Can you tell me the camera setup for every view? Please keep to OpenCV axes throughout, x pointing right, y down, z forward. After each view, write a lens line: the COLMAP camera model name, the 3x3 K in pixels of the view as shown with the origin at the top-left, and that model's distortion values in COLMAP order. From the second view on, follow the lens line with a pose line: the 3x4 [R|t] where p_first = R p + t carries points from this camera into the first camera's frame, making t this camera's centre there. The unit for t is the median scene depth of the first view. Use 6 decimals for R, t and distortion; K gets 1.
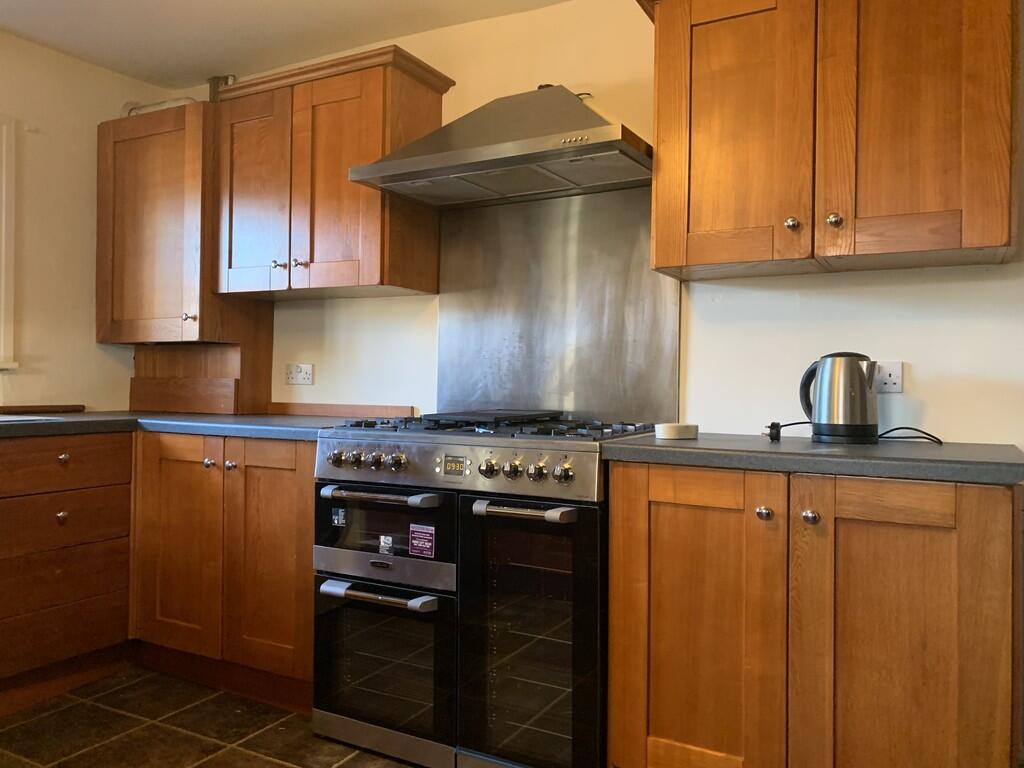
lens RADIAL K [[780.2, 0, 508.0], [0, 780.2, 375.5], [0, 0, 1]] dist [0.074335, -0.100156]
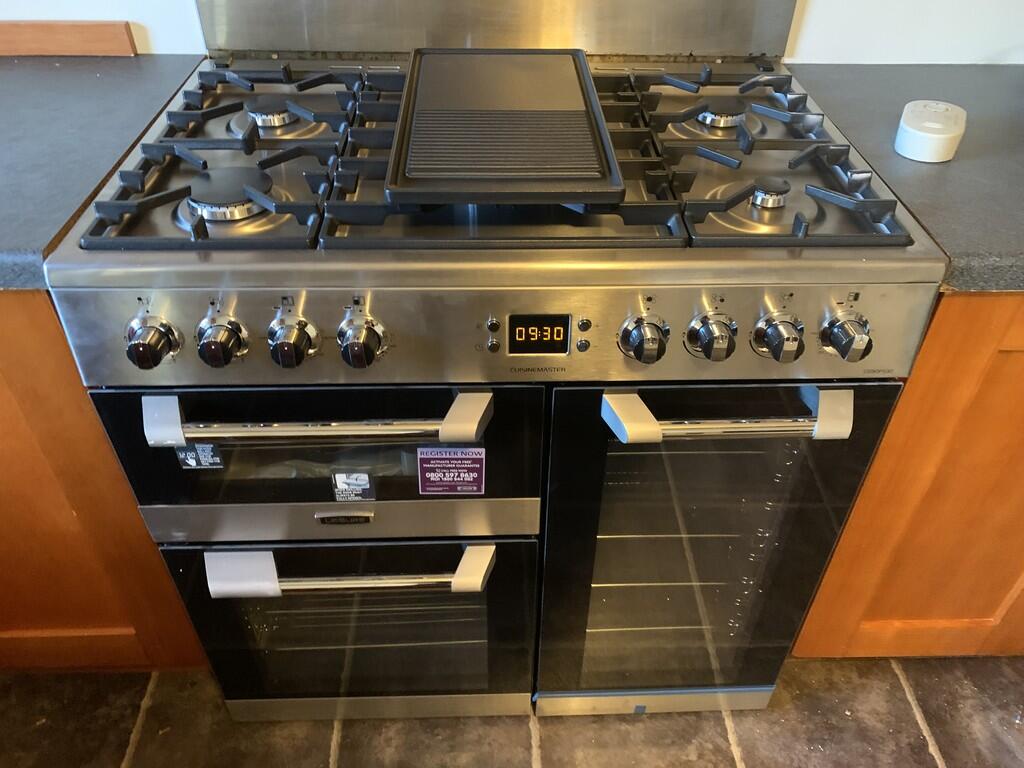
lens RADIAL K [[780.2, 0, 508.0], [0, 780.2, 375.5], [0, 0, 1]] dist [0.074335, -0.100156]
pose [[0.853135, -0.332319, 0.402150, -0.208362], [-0.009431, 0.760909, 0.648790, -0.105723], [-0.521605, -0.557298, 0.646024, 0.614569]]
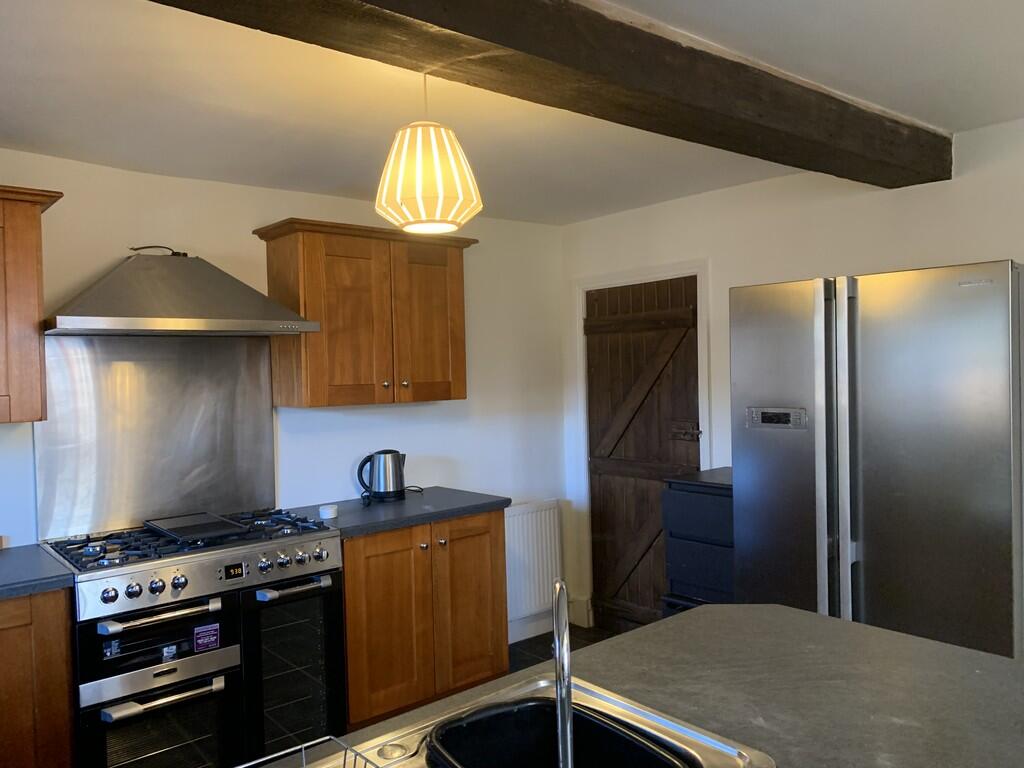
lens RADIAL K [[780.2, 0, 508.0], [0, 780.2, 375.5], [0, 0, 1]] dist [0.074335, -0.100156]
pose [[0.349120, -0.025660, 0.936727, -0.950352], [0.021516, 0.999581, 0.019362, -0.190062], [-0.936831, 0.013395, 0.349526, 0.084102]]
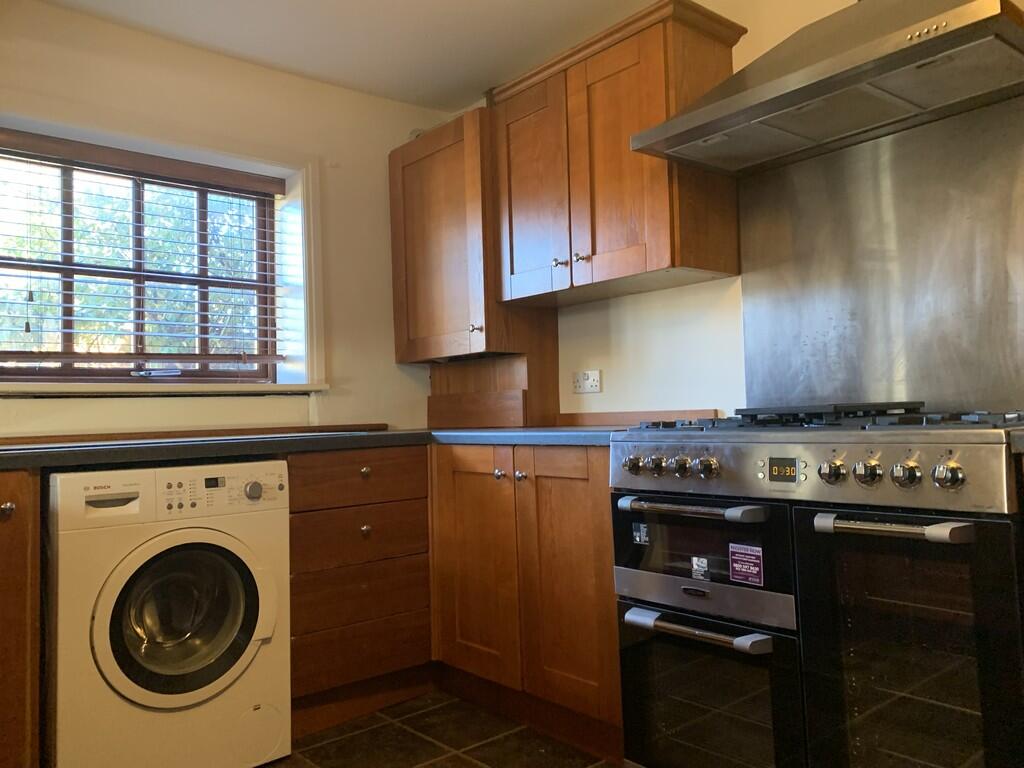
lens RADIAL K [[780.2, 0, 508.0], [0, 780.2, 375.5], [0, 0, 1]] dist [0.074335, -0.100156]
pose [[0.934369, -0.060135, -0.351196, -0.036240], [0.047296, 0.997865, -0.045032, 0.036212], [0.353155, 0.025466, 0.935218, 0.130905]]
